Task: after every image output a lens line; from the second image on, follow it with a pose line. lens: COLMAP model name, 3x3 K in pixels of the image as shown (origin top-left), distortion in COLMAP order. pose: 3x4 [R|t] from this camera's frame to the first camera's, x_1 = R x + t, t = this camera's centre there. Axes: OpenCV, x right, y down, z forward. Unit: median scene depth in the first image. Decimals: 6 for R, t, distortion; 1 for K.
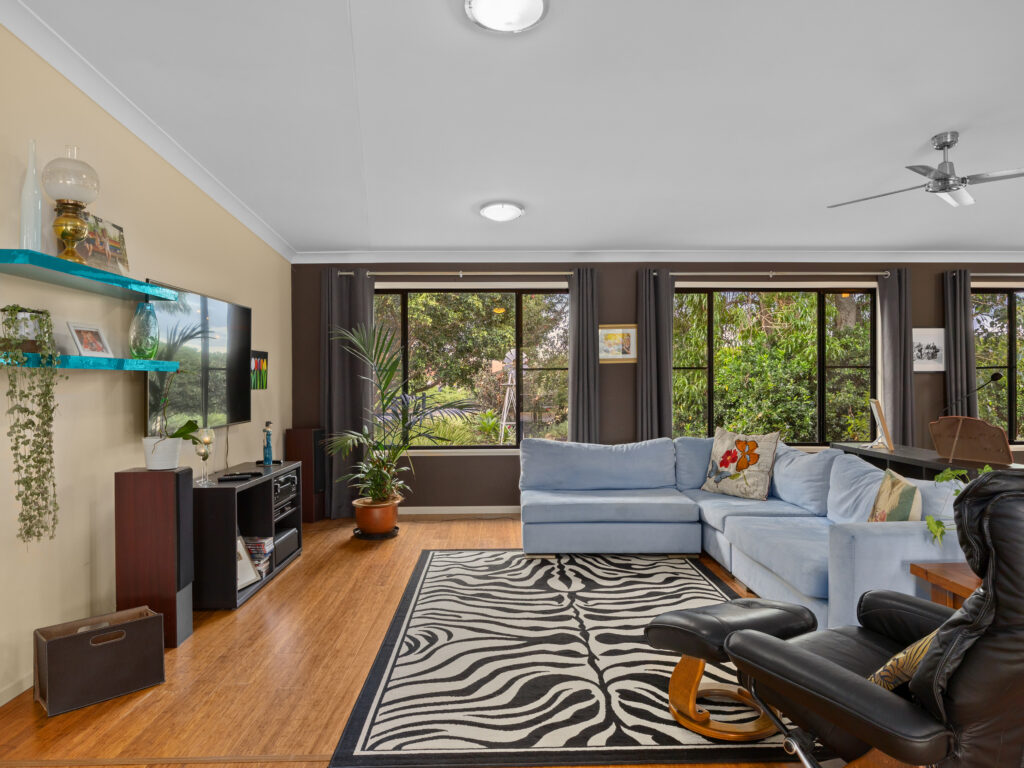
lens RADIAL K [[676.2, 0, 512.0], [0, 676.2, 378.3], [0, 0, 1]] dist [-0.008603, 0.001602]
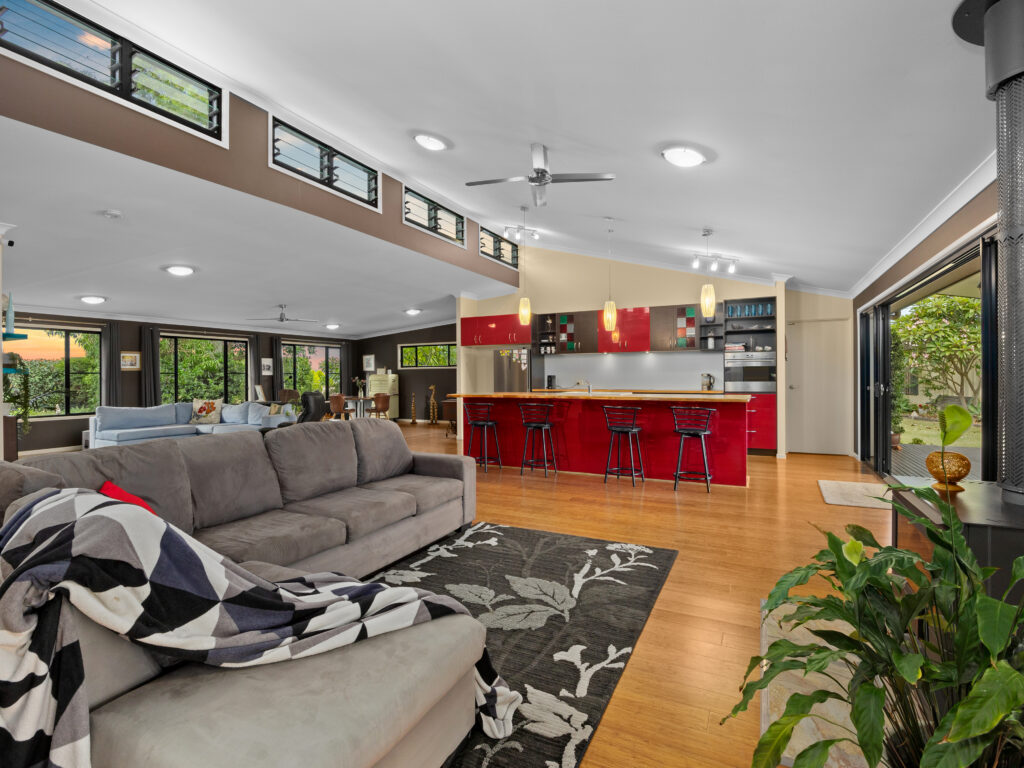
lens RADIAL K [[505.0, 0, 511.8], [0, 505.0, 379.0], [0, 0, 1]] dist [-0.013627, 0.000810]
pose [[0.477062, -0.002655, 0.878866, -0.937115], [-0.001505, 0.999992, 0.003837, -0.006469], [-0.878868, -0.003153, 0.477054, -1.105281]]
